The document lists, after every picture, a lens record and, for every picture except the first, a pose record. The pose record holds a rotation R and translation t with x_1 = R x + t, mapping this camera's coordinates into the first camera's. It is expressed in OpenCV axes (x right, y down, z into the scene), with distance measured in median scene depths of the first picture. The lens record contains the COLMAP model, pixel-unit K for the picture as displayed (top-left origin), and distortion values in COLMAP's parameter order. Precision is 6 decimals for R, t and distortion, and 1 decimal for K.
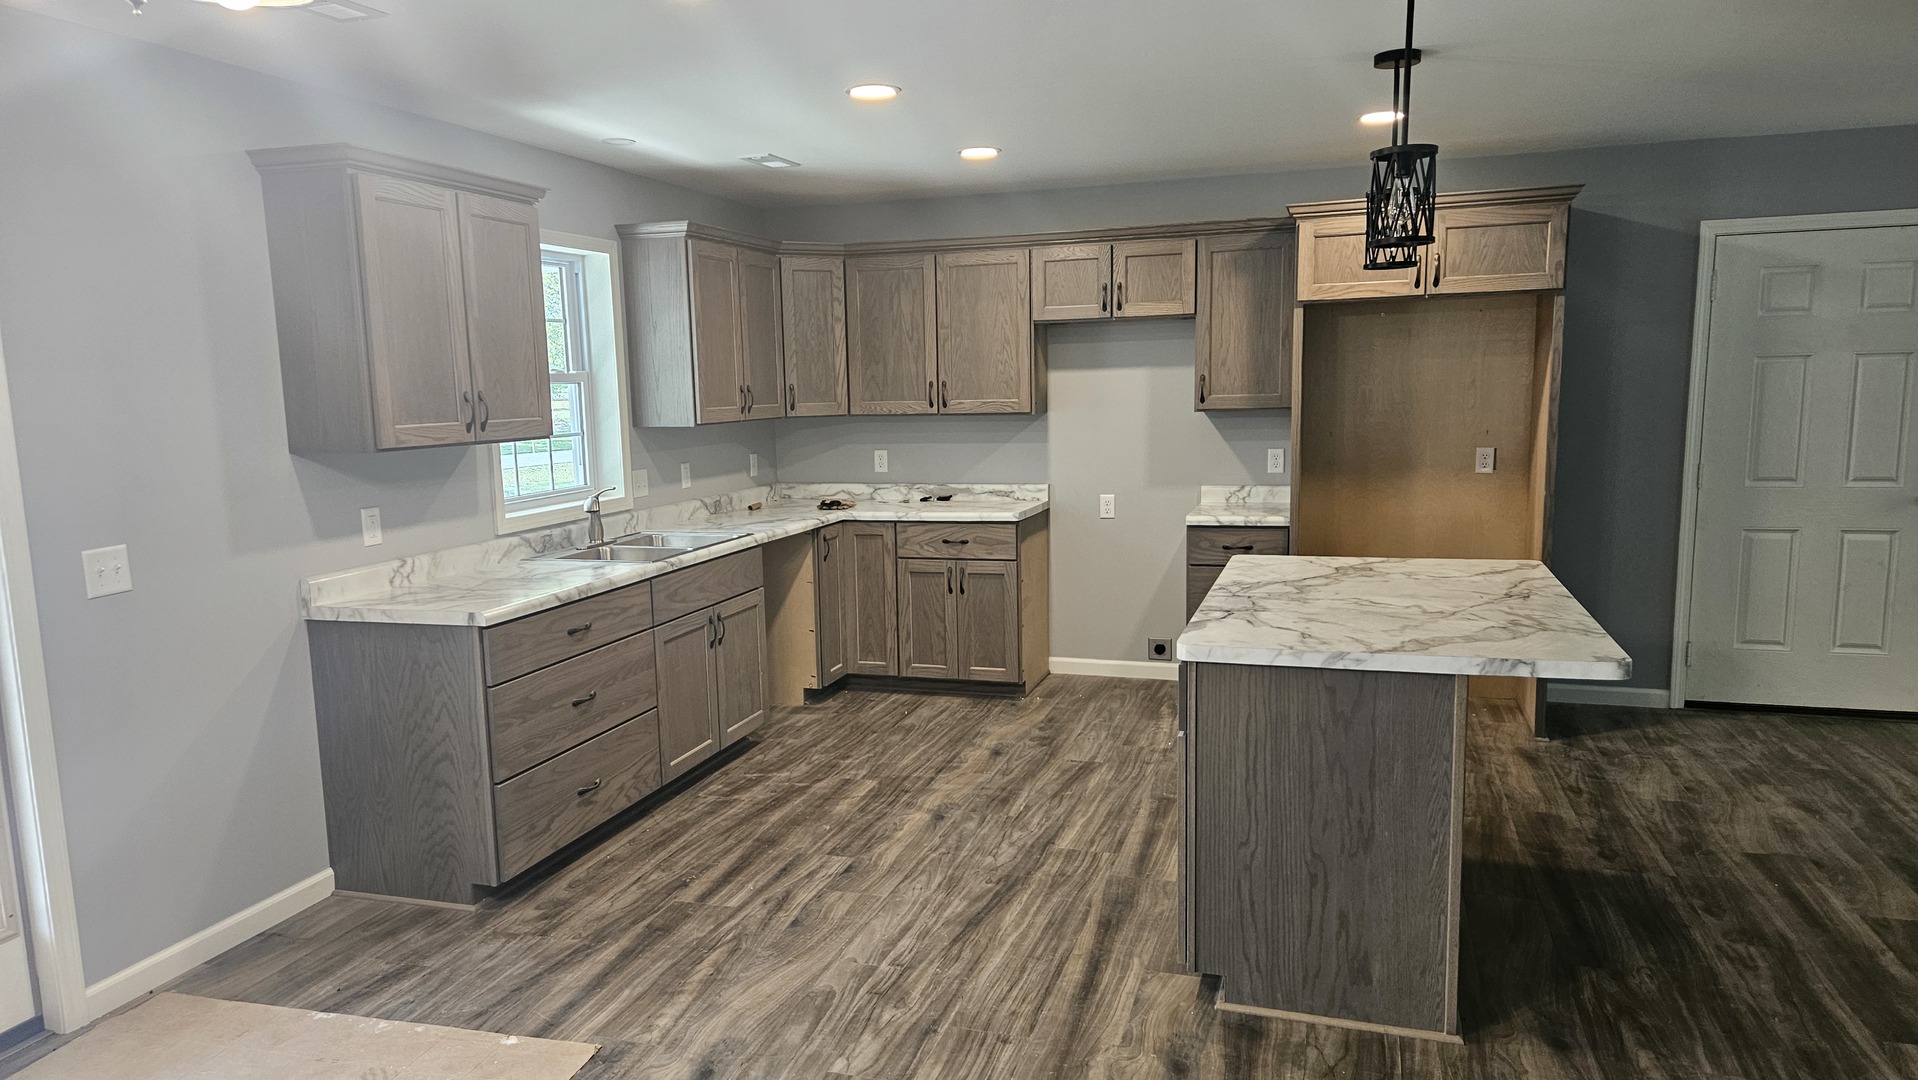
lens RADIAL K [[1273.4, 0, 899.5], [0, 1273.4, 561.1], [0, 0, 1]] dist [0.049510, -0.024453]
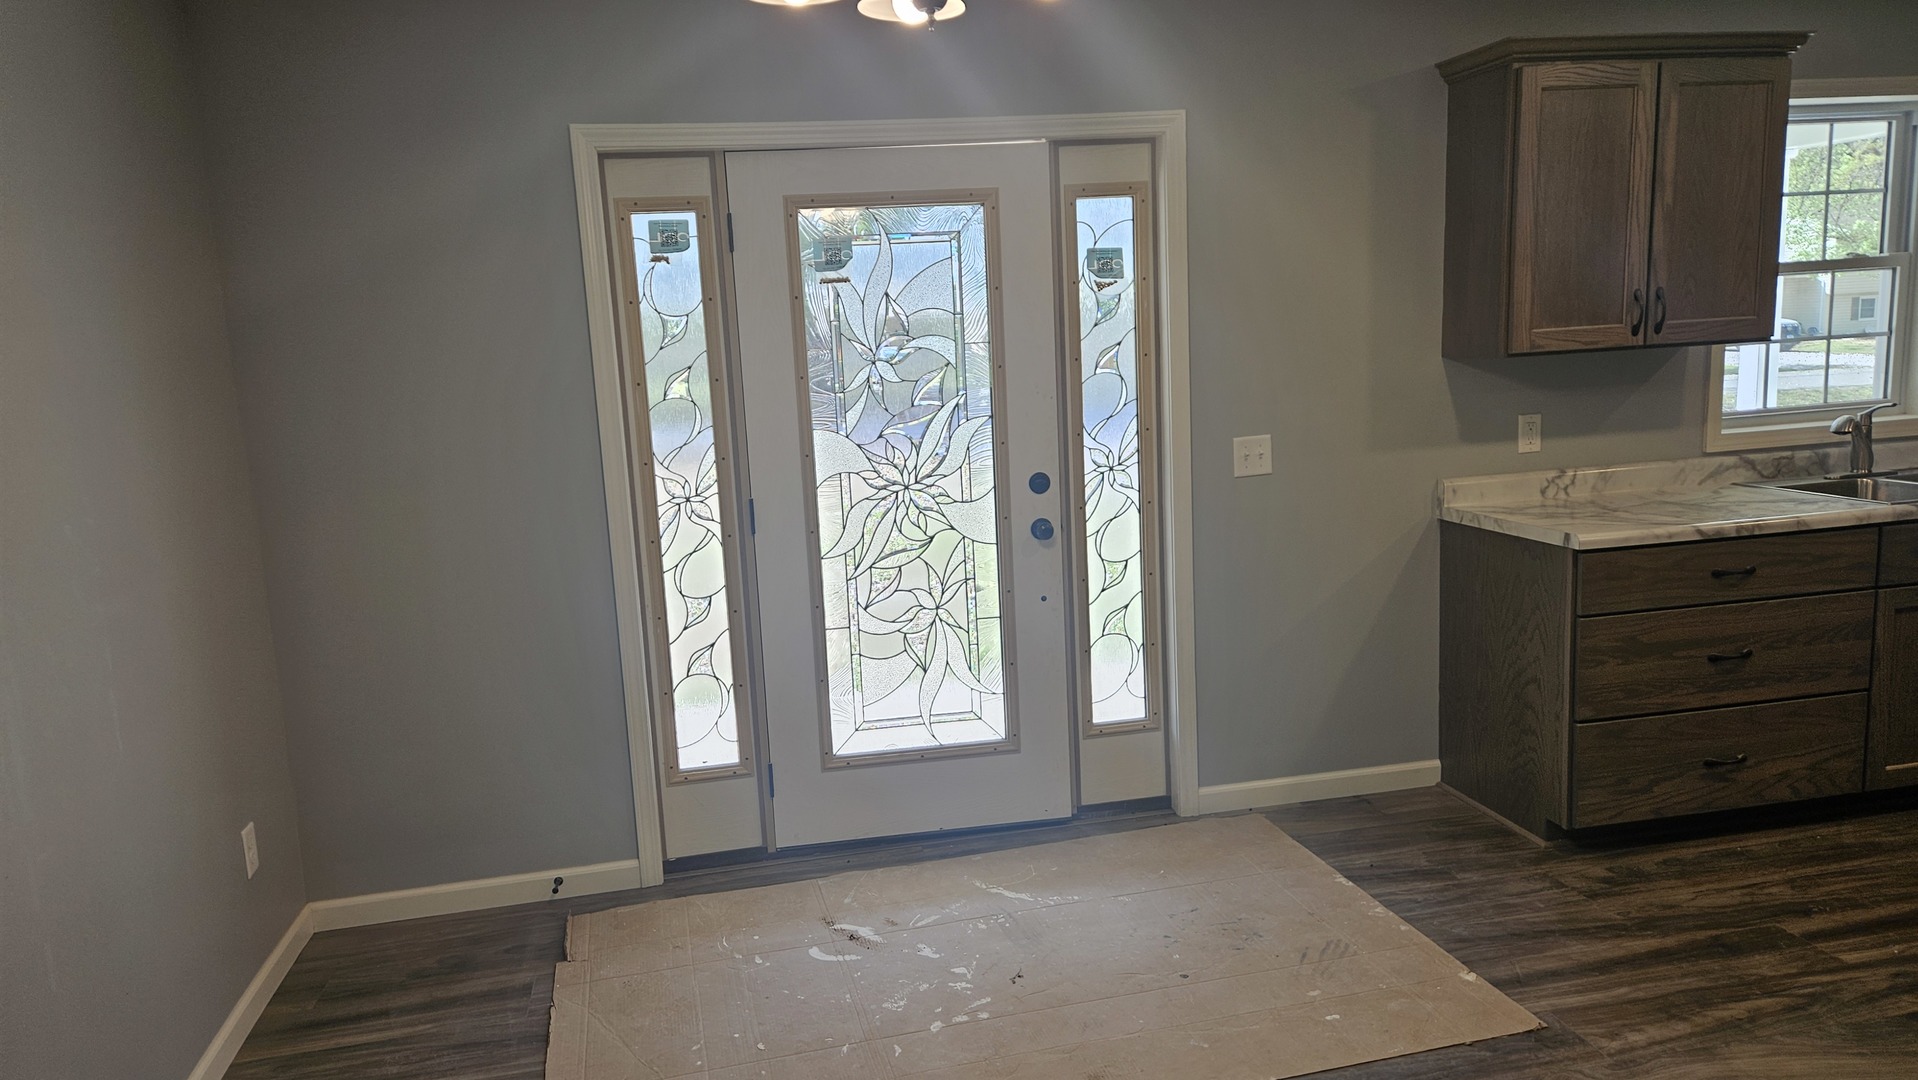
lens RADIAL K [[1273.4, 0, 941.6], [0, 1273.4, 533.6], [0, 0, 1]] dist [0.049510, -0.024453]
pose [[0.501985, 0.138462, -0.853721, 0.221075], [-0.085261, 0.990216, 0.110466, -0.022718], [0.860663, 0.017337, 0.508879, 0.130274]]
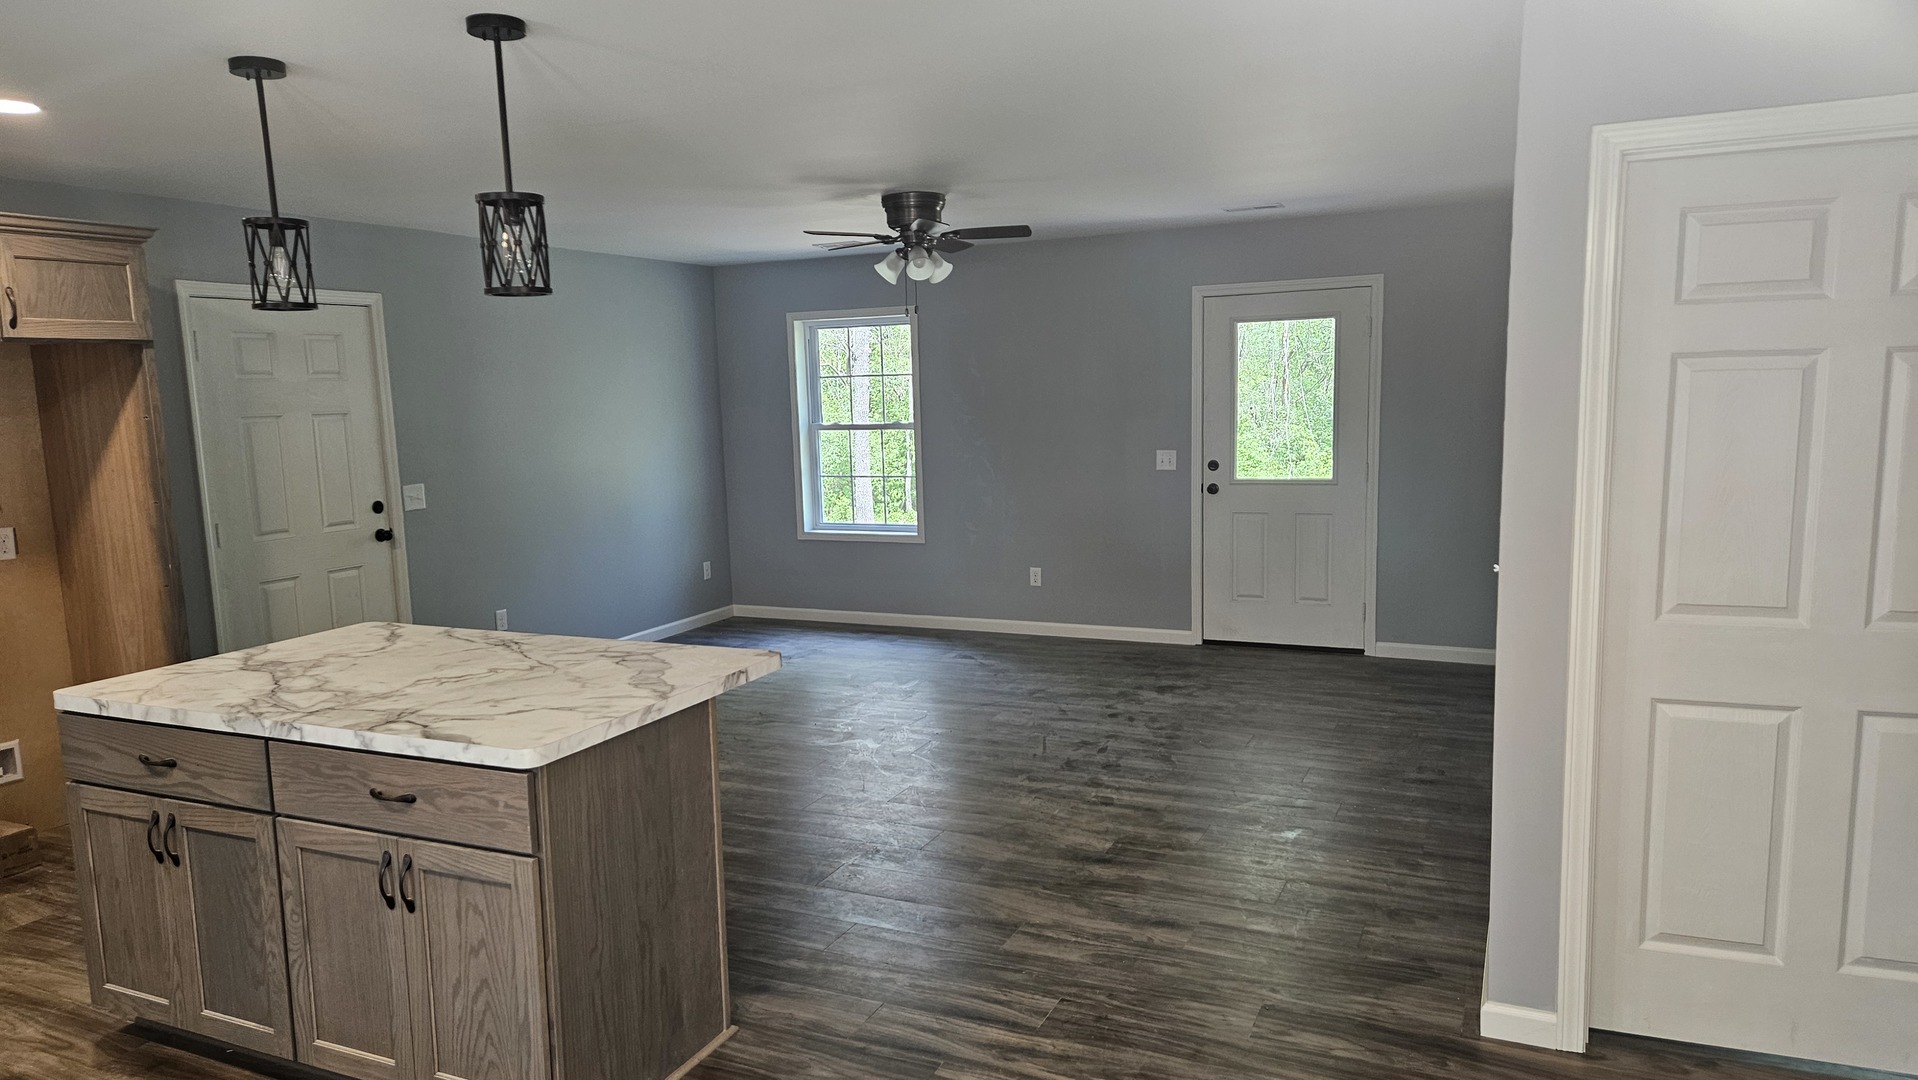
lens RADIAL K [[1273.4, 0, 950.3], [0, 1273.4, 558.7], [0, 0, 1]] dist [0.049510, -0.024453]
pose [[0.098899, -0.115136, 0.988414, -0.443660], [0.168694, 0.980847, 0.097375, -0.072710], [-0.980694, 0.157110, 0.116427, 0.482409]]
